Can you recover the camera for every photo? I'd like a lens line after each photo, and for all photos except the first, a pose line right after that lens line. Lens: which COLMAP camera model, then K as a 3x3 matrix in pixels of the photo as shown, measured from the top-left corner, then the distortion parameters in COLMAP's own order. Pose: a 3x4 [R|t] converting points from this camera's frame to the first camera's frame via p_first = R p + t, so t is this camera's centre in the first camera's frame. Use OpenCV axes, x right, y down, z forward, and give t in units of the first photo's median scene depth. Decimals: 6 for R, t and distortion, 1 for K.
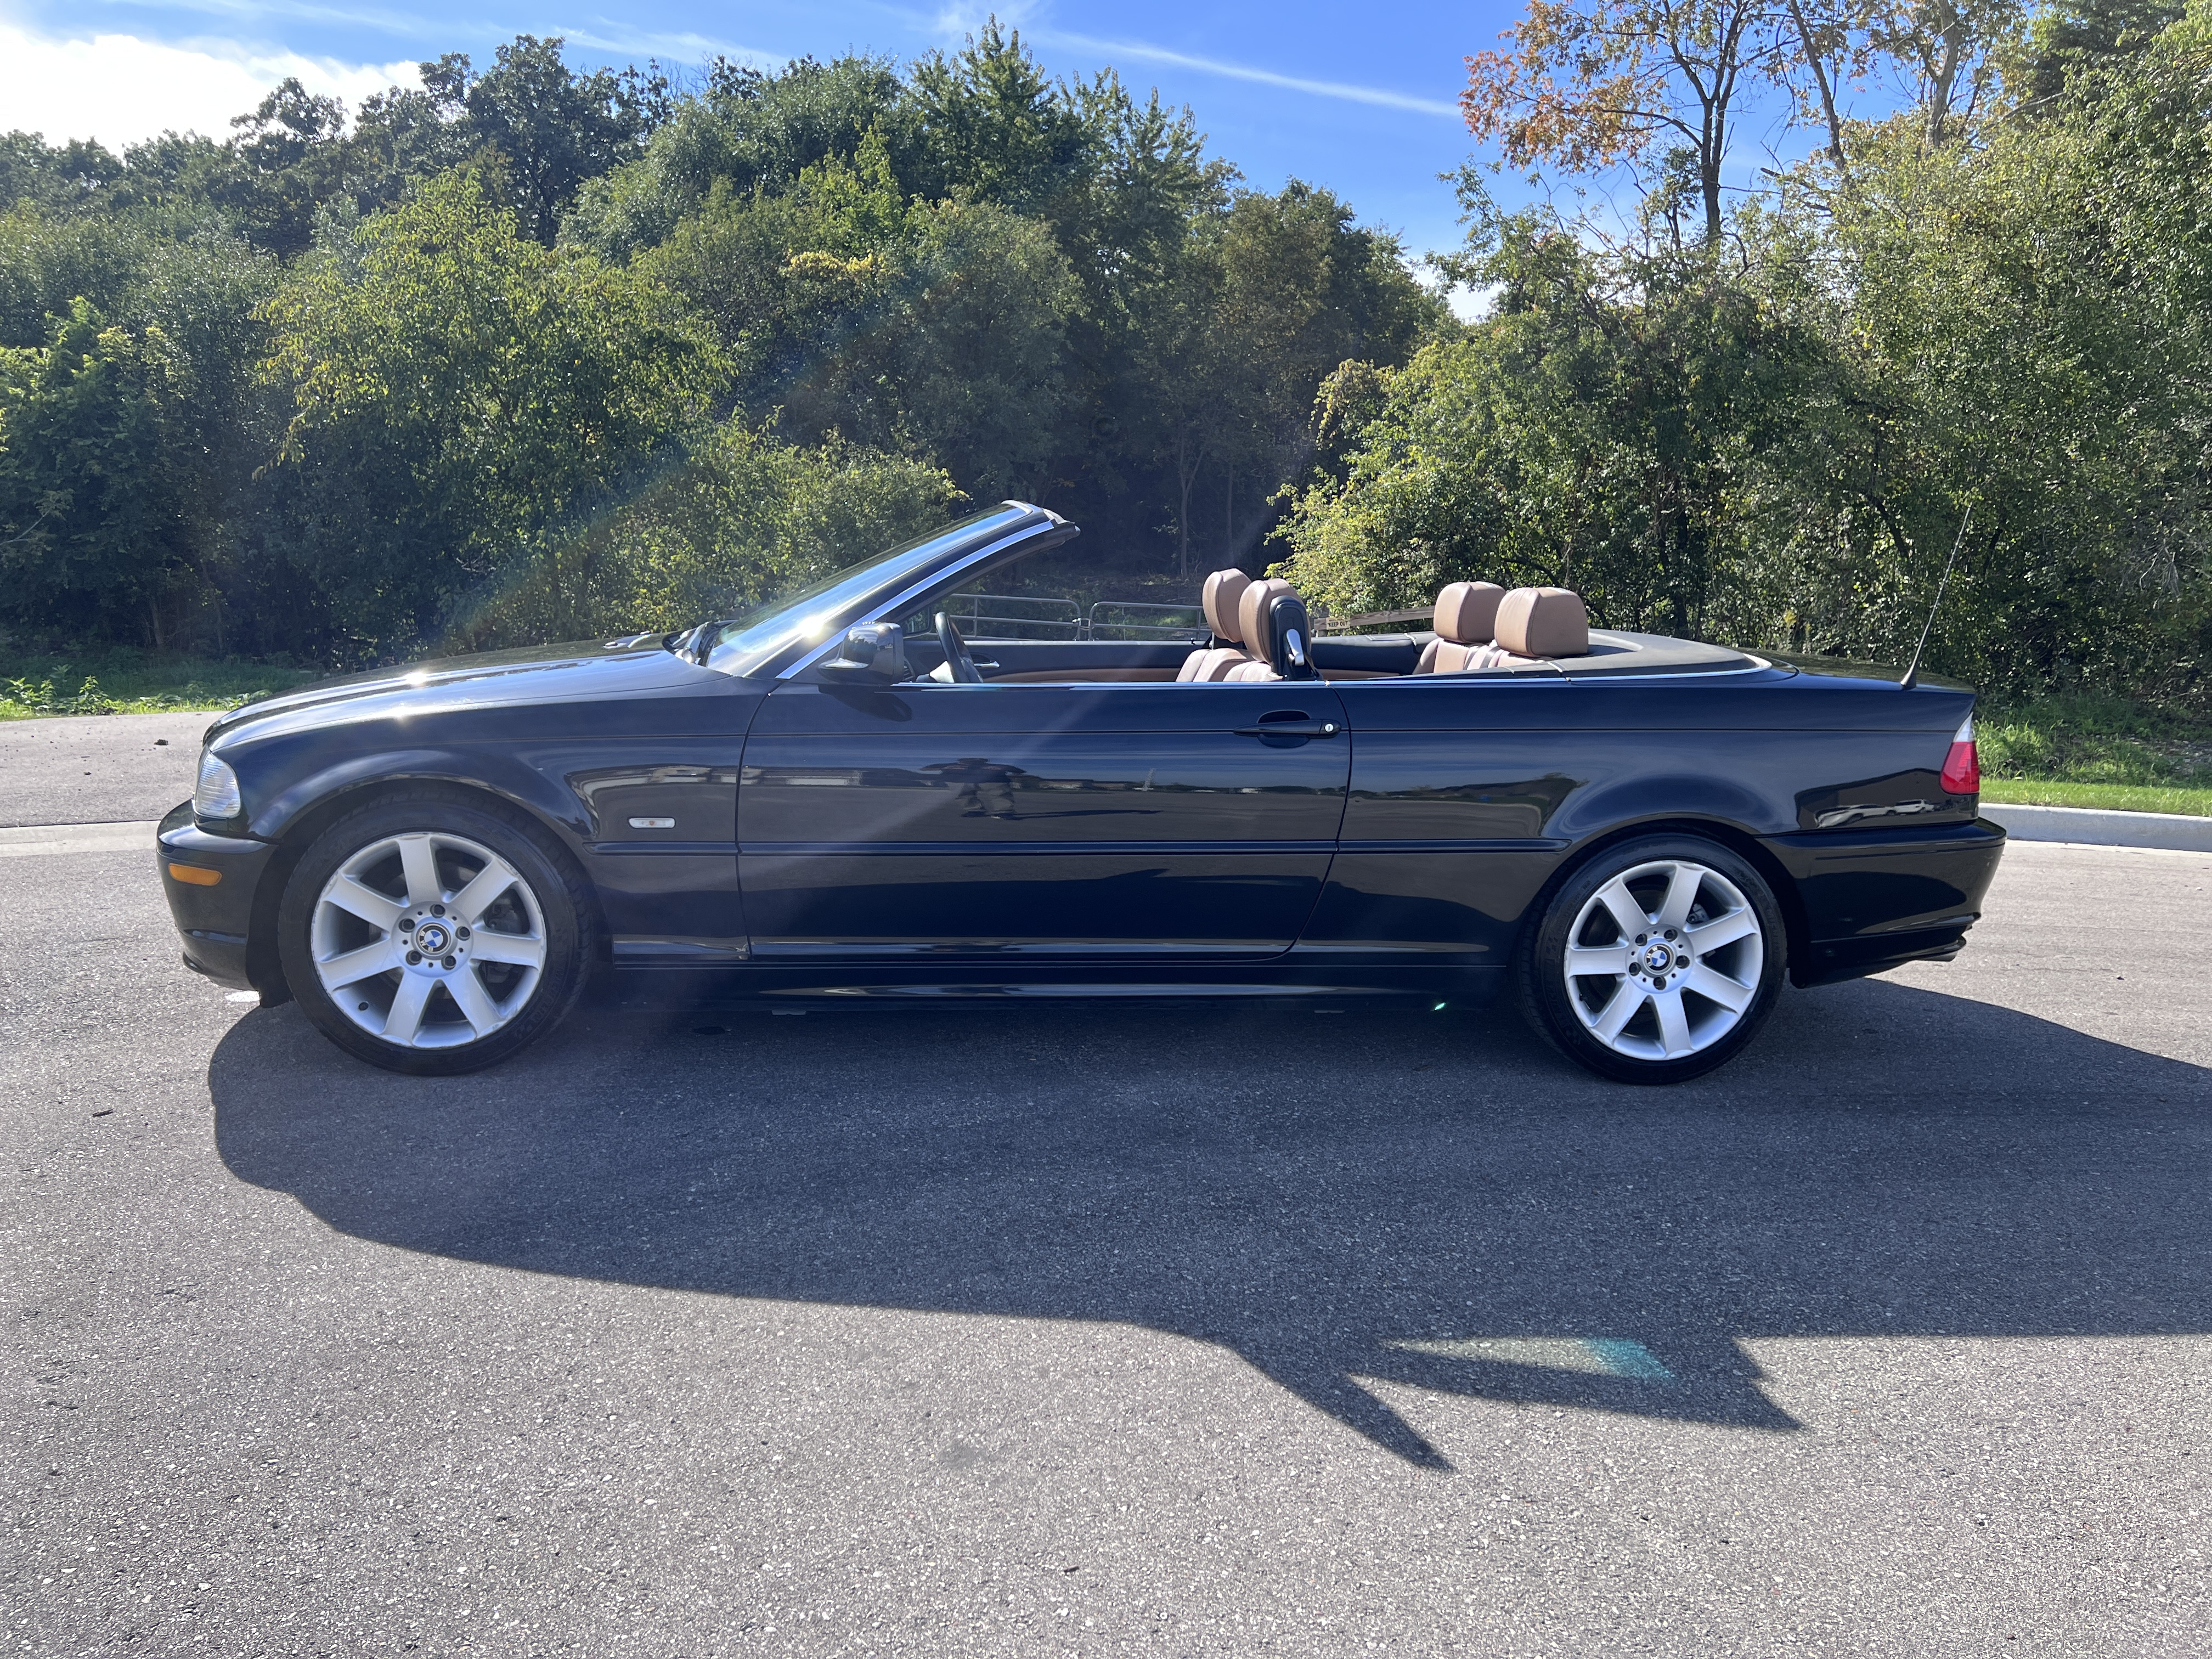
lens RADIAL K [[1669.2, 0, 1128.9], [0, 1669.2, 826.8], [0, 0, 1]] dist [0.039577, -0.038886]
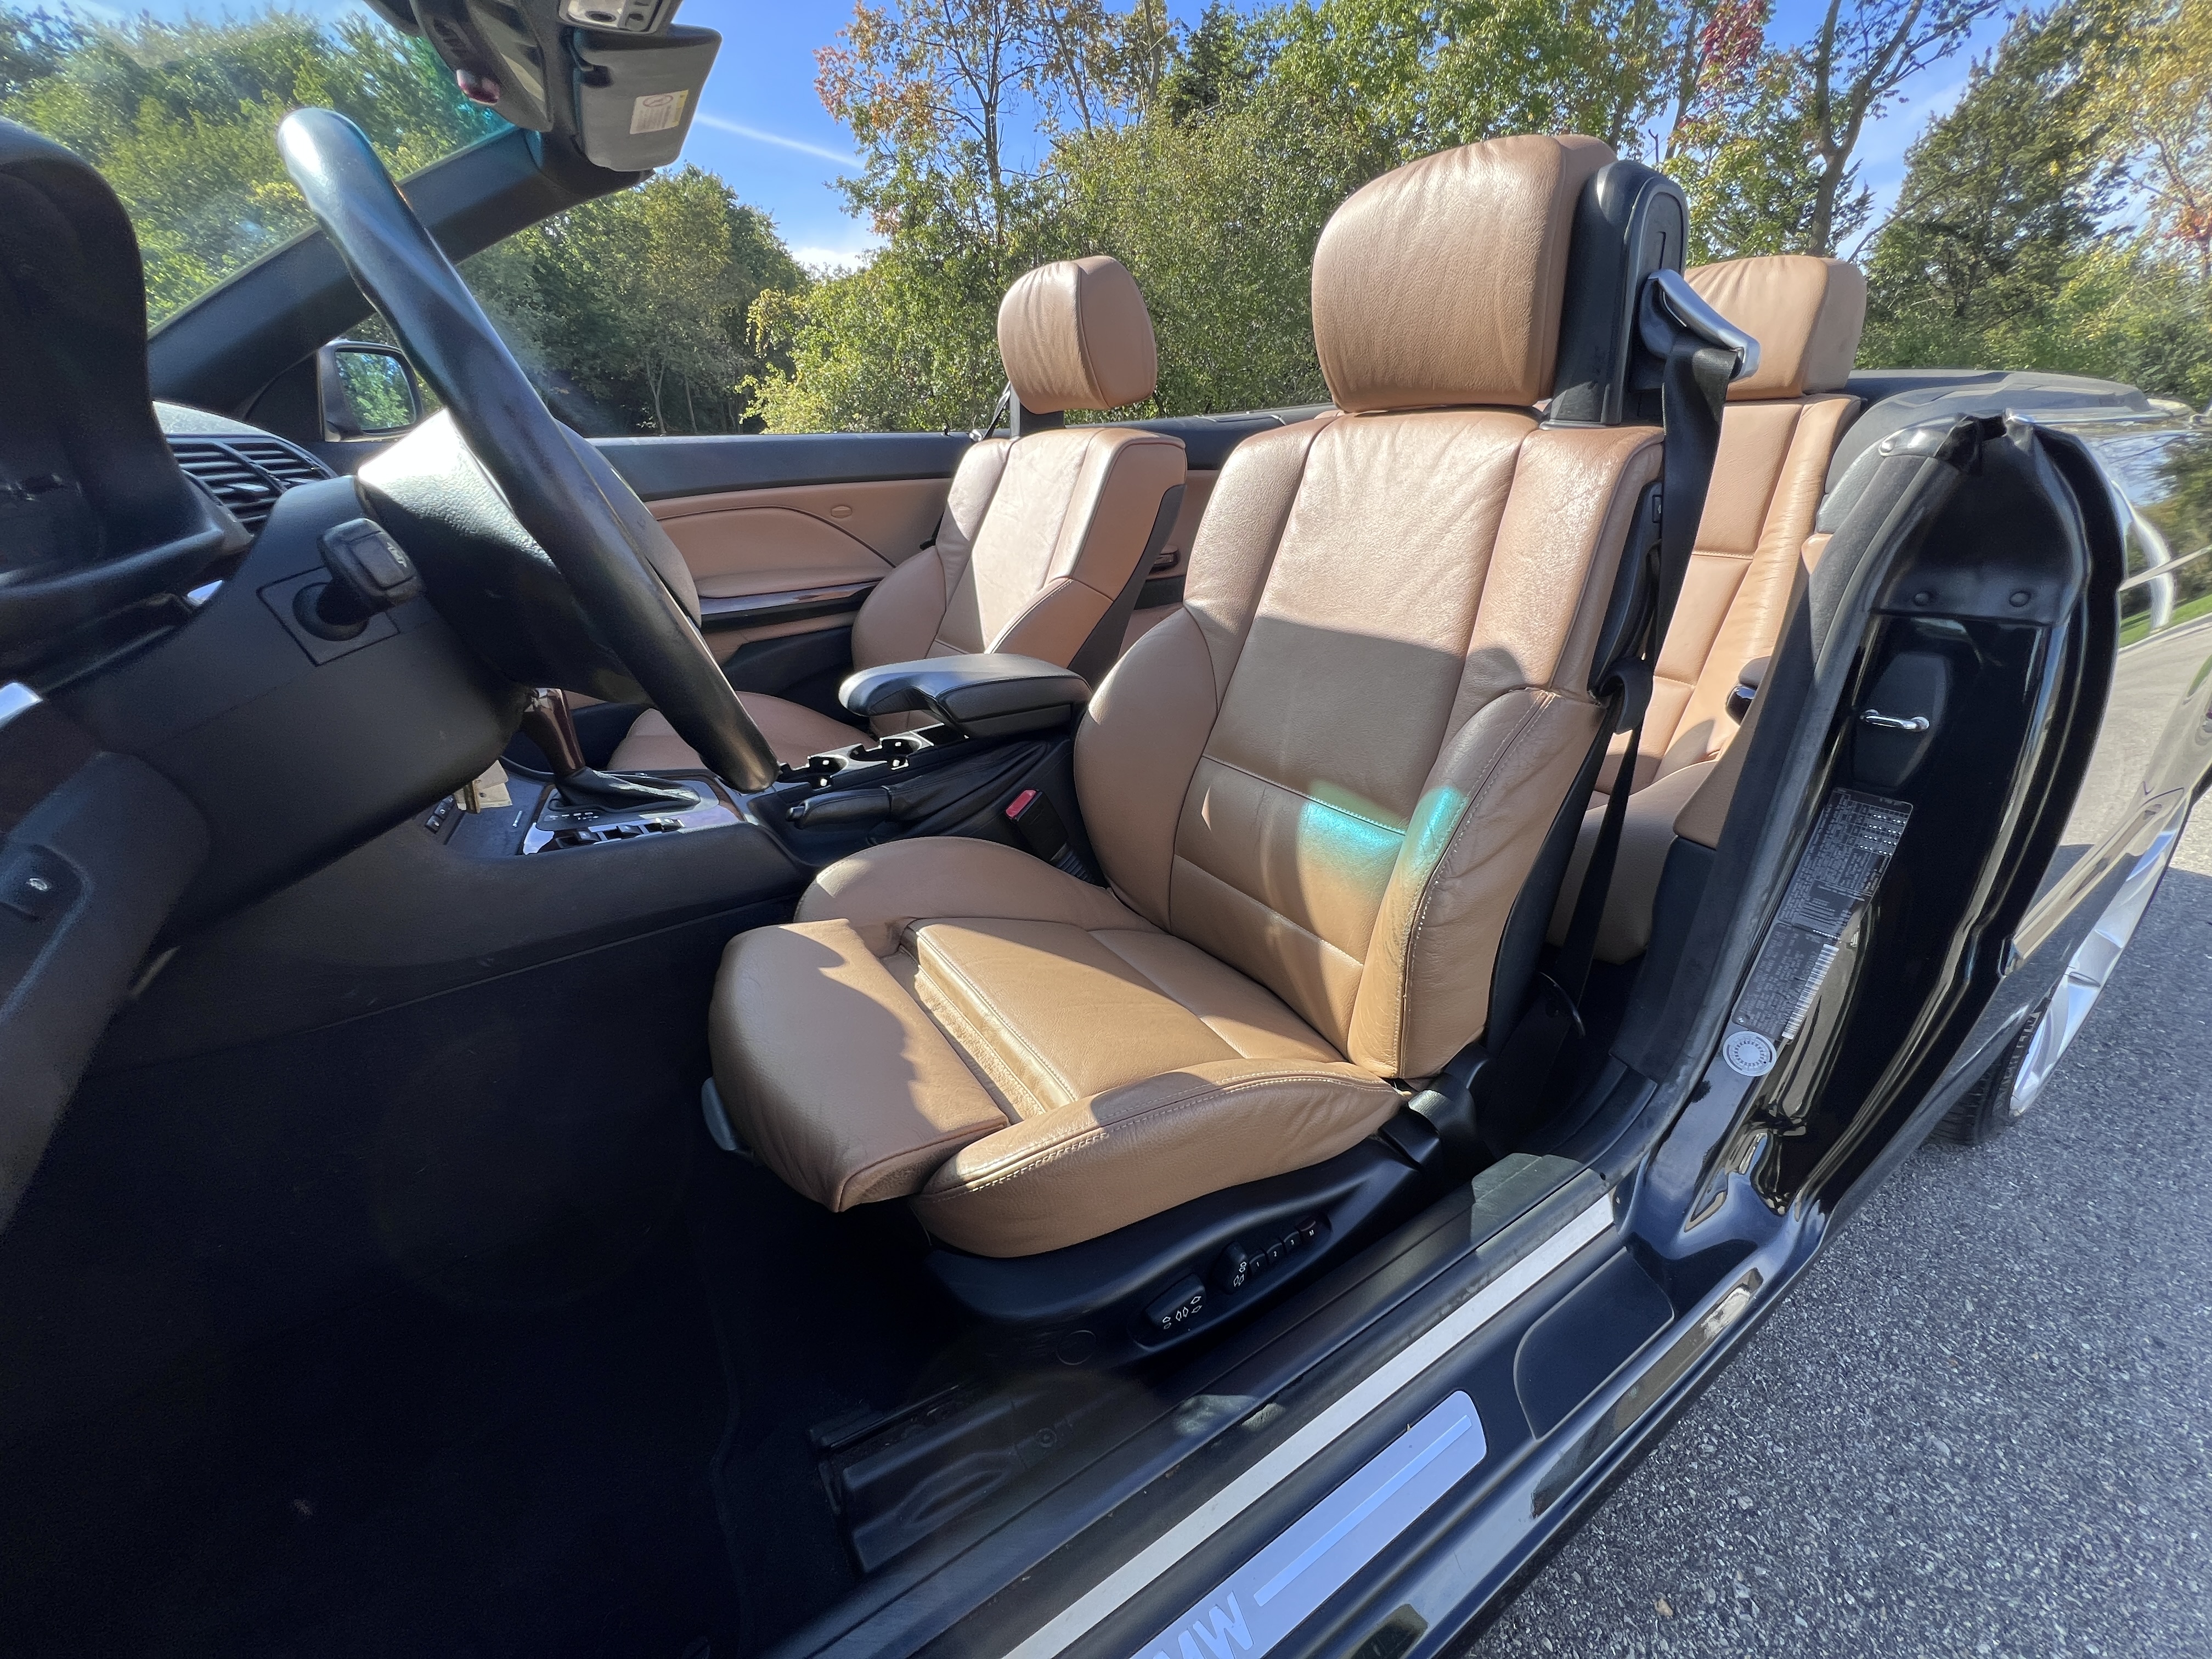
lens RADIAL K [[897.8, 0, 1102.2], [0, 897.8, 825.2], [0, 0, 1]] dist [-0.002232, 0.000083]
pose [[0.893738, -0.201957, 0.400557, -0.012049], [0.100381, 0.960320, 0.260210, -0.008575], [-0.437214, -0.192352, 0.878547, 0.106500]]
